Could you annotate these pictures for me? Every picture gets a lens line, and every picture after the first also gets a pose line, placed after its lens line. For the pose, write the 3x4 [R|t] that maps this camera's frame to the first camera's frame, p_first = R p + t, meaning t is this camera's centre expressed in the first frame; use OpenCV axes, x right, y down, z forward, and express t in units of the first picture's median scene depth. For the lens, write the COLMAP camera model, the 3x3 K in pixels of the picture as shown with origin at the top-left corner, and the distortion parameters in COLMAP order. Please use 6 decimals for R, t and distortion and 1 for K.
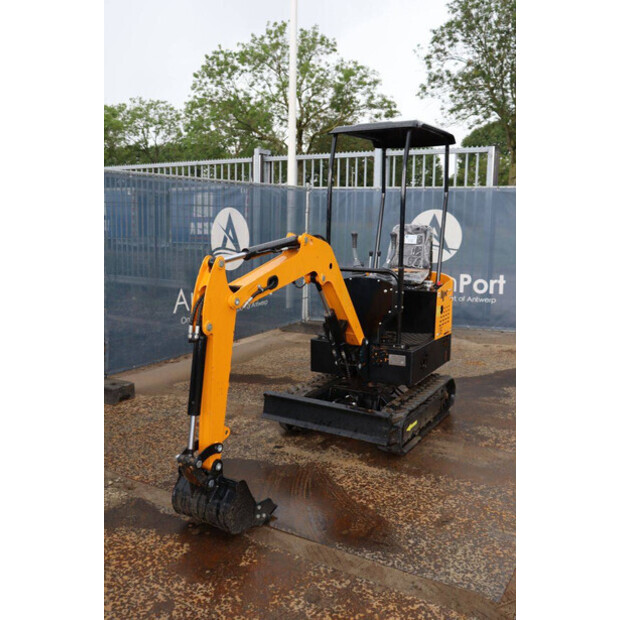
lens RADIAL K [[601.4, 0, 310.0], [0, 601.4, 310.0], [0, 0, 1]] dist [-0.135270, 0.177785]
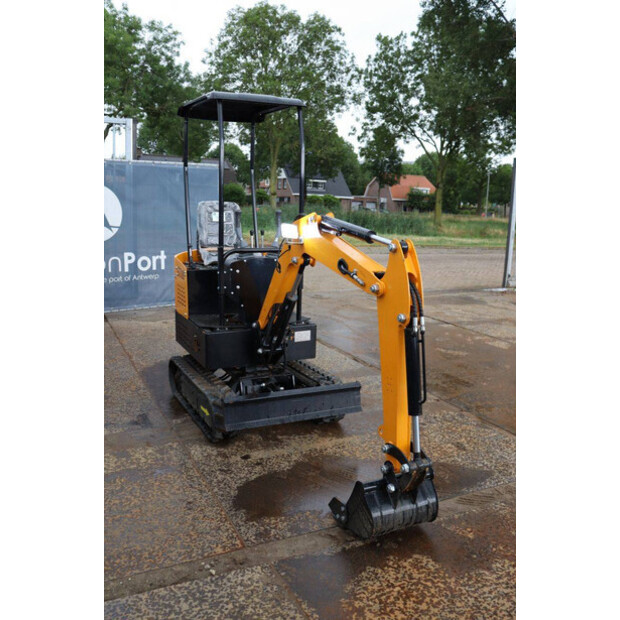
lens RADIAL K [[601.4, 0, 310.0], [0, 601.4, 310.0], [0, 0, 1]] dist [-0.135270, 0.177785]
pose [[0.527911, -0.147949, 0.836314, -0.628565], [0.108498, 0.988390, 0.106364, -0.060958], [-0.842341, 0.034588, 0.537834, 0.391477]]
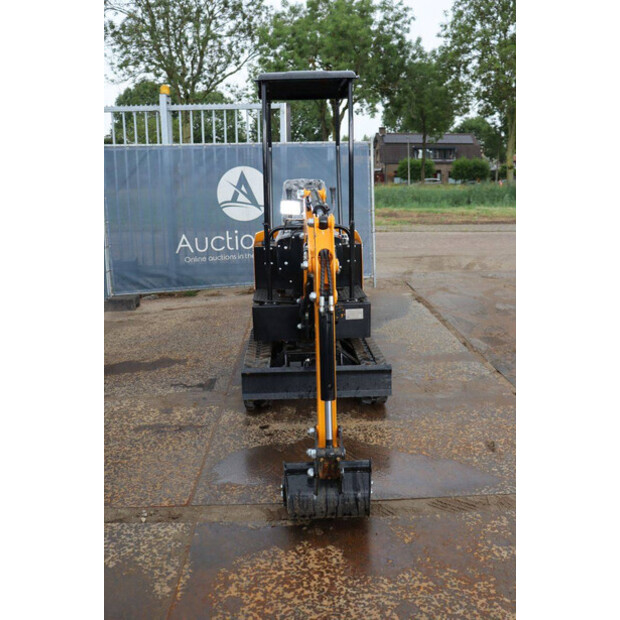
lens RADIAL K [[601.4, 0, 310.0], [0, 601.4, 310.0], [0, 0, 1]] dist [-0.135270, 0.177785]
pose [[0.832433, -0.144293, 0.535009, -0.407613], [0.110623, 0.989340, 0.094706, -0.023927], [-0.542971, -0.019652, 0.839521, 0.175788]]
